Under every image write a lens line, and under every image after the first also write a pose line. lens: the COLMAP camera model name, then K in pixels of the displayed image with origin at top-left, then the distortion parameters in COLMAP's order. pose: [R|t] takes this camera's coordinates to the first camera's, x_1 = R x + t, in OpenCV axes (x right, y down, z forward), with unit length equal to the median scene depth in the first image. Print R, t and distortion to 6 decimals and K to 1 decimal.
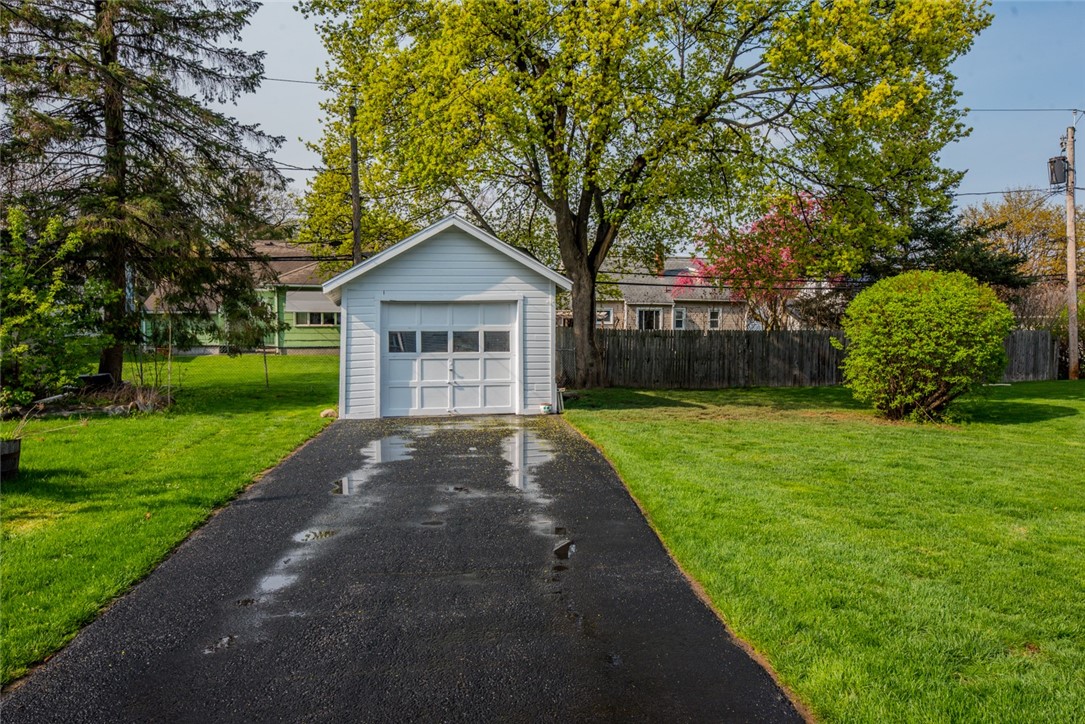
lens RADIAL K [[749.7, 0, 543.6], [0, 749.7, 366.1], [0, 0, 1]] dist [-0.008723, 0.007335]
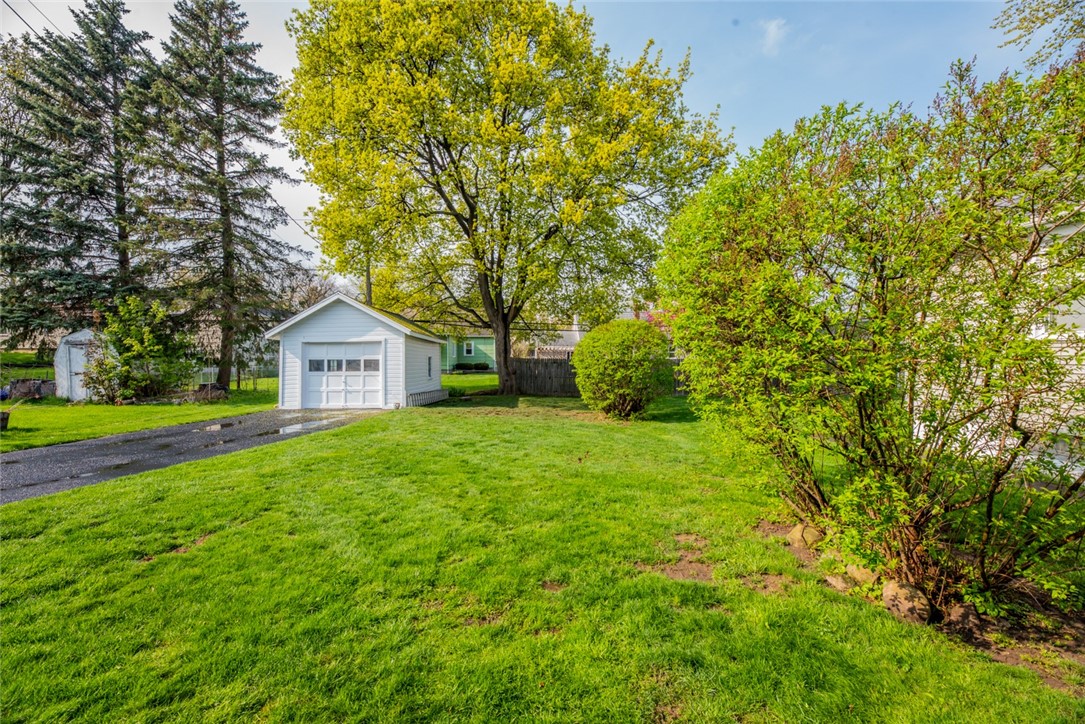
lens RADIAL K [[442.8, 0, 541.6], [0, 442.8, 354.0], [0, 0, 1]] dist [-0.006576, -0.001336]
pose [[0.976624, -0.003535, -0.214928, 0.532915], [-0.008193, 0.998526, -0.053652, -0.008240], [0.214801, 0.054159, 0.975155, 0.108266]]
